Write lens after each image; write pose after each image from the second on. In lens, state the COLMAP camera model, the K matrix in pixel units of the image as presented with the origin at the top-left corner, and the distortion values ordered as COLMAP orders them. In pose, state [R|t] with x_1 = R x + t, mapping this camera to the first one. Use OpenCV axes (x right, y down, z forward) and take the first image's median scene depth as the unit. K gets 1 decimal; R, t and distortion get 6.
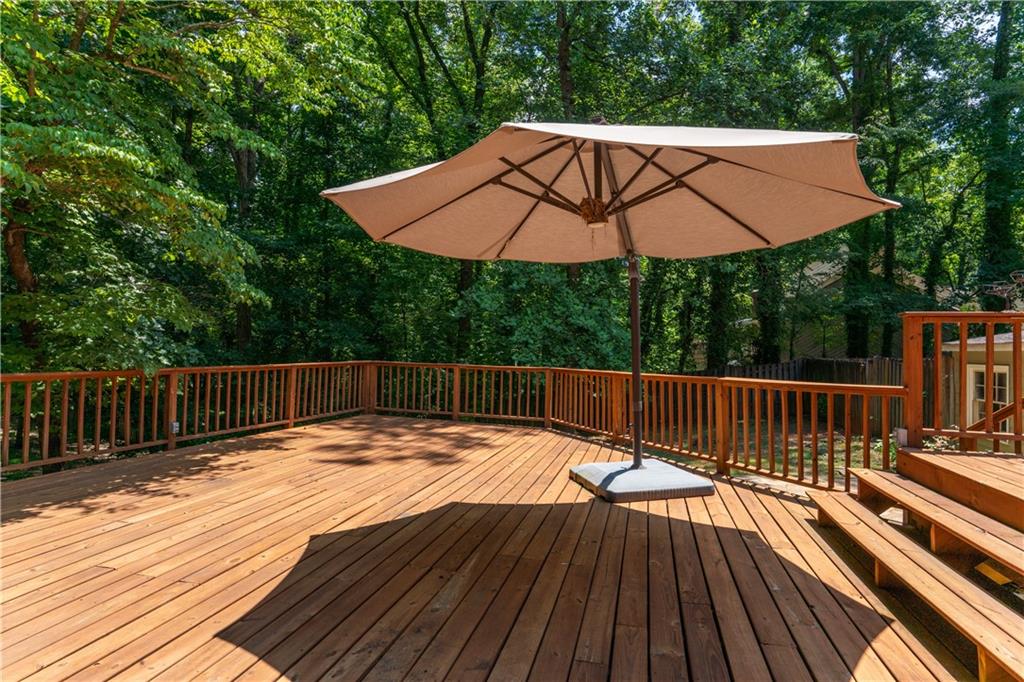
lens RADIAL K [[561.4, 0, 493.2], [0, 561.4, 341.6], [0, 0, 1]] dist [0.001780, 0.000855]
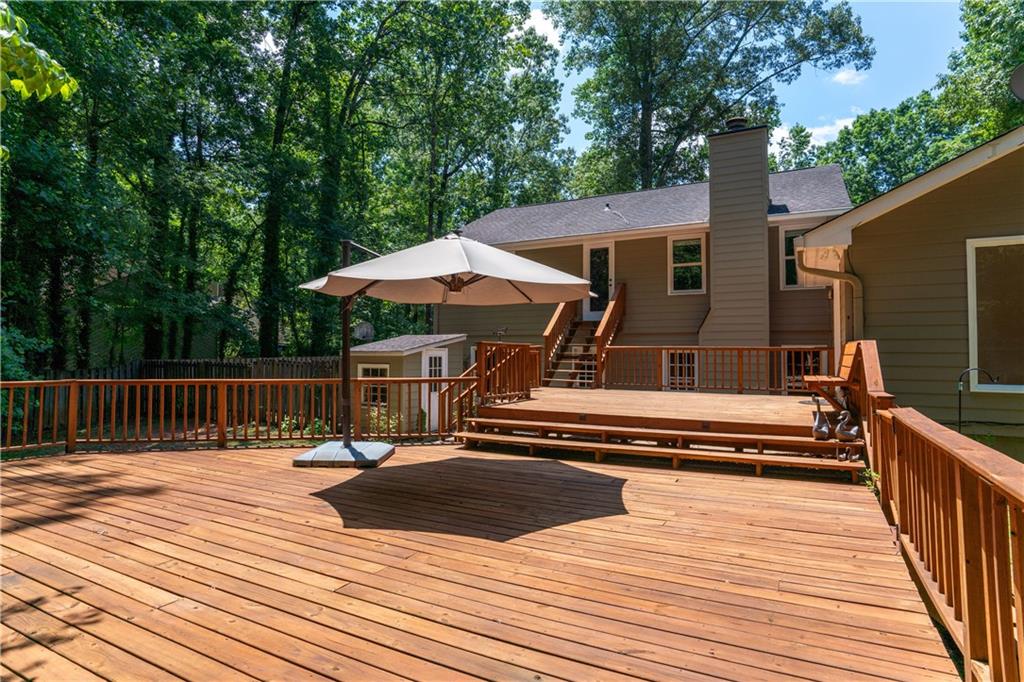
lens RADIAL K [[561.4, 0, 493.2], [0, 561.4, 341.6], [0, 0, 1]] dist [0.001780, 0.000855]
pose [[0.245278, 0.007408, 0.969425, -1.377476], [-0.018559, 0.999823, -0.002945, -0.056251], [-0.969275, -0.017269, 0.245372, 0.386775]]
